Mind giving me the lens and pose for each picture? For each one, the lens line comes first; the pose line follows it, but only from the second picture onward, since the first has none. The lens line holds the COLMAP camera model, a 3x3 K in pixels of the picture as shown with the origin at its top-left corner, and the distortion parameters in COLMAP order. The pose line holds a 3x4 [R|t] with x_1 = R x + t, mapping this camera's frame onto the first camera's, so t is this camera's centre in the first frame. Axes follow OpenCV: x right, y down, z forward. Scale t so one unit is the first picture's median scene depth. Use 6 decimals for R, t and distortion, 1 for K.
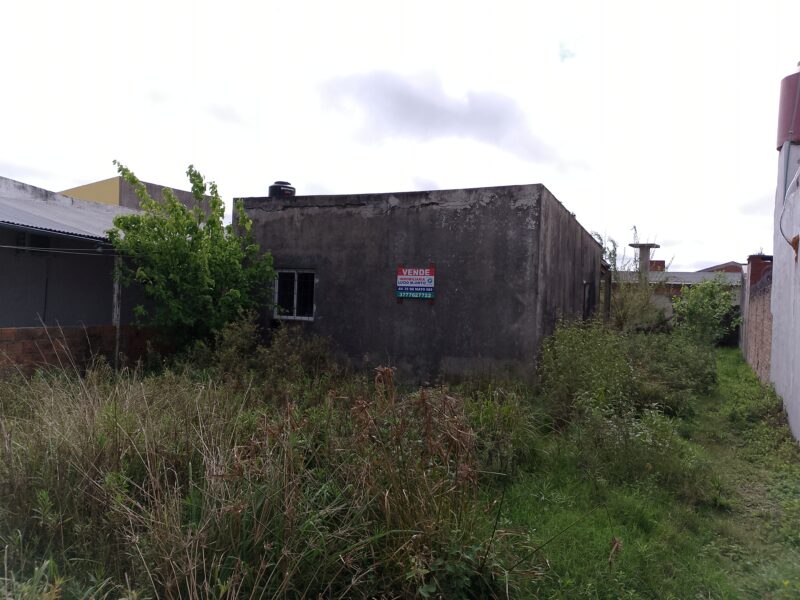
lens RADIAL K [[661.0, 0, 407.3], [0, 661.0, 304.7], [0, 0, 1]] dist [0.048287, -0.043689]
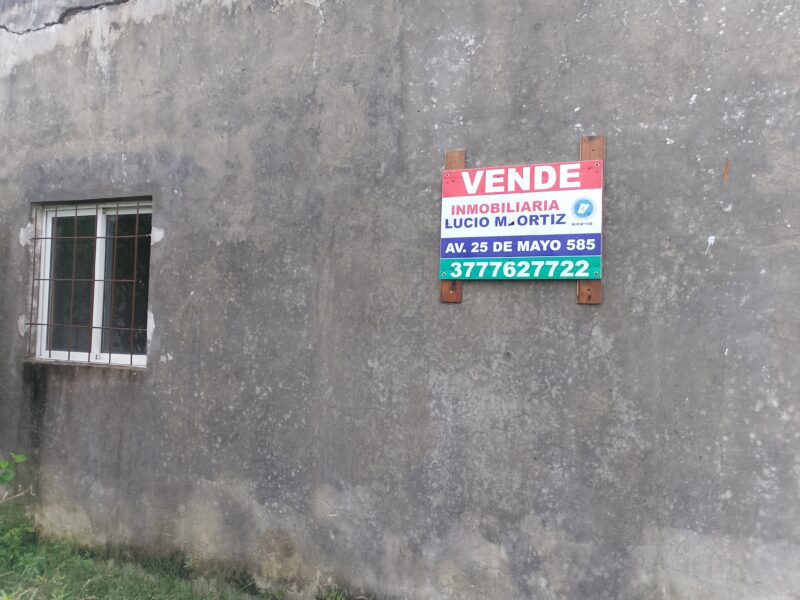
lens RADIAL K [[661.0, 0, 402.1], [0, 661.0, 297.0], [0, 0, 1]] dist [0.048287, -0.043689]
pose [[0.998435, -0.004149, 0.055768, -0.045409], [0.006742, 0.998900, -0.046396, 0.007244], [-0.055514, 0.046699, 0.997365, 0.741829]]
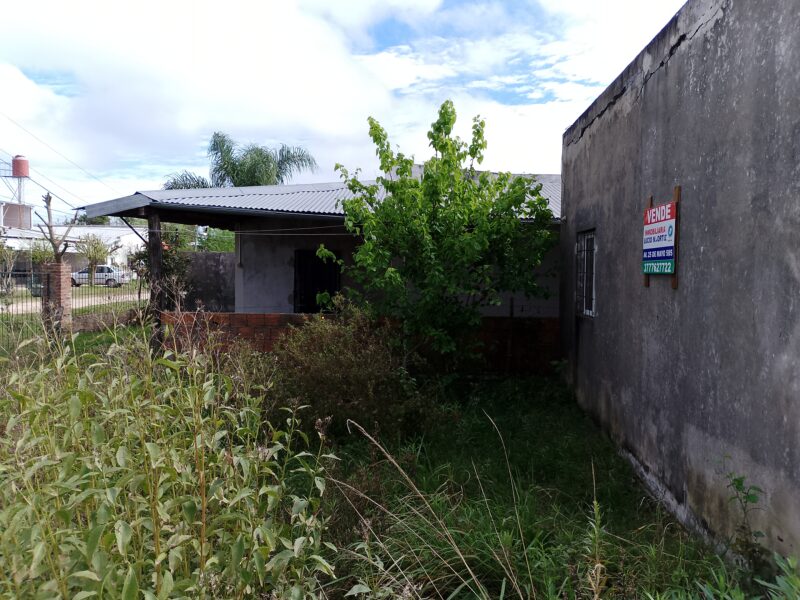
lens RADIAL K [[661.0, 0, 399.5], [0, 661.0, 299.1], [0, 0, 1]] dist [0.048287, -0.043689]
pose [[0.397243, 0.010354, -0.917655, 0.338274], [-0.008061, 0.999937, 0.007793, 0.003842], [0.917678, 0.004302, 0.397302, 0.665867]]
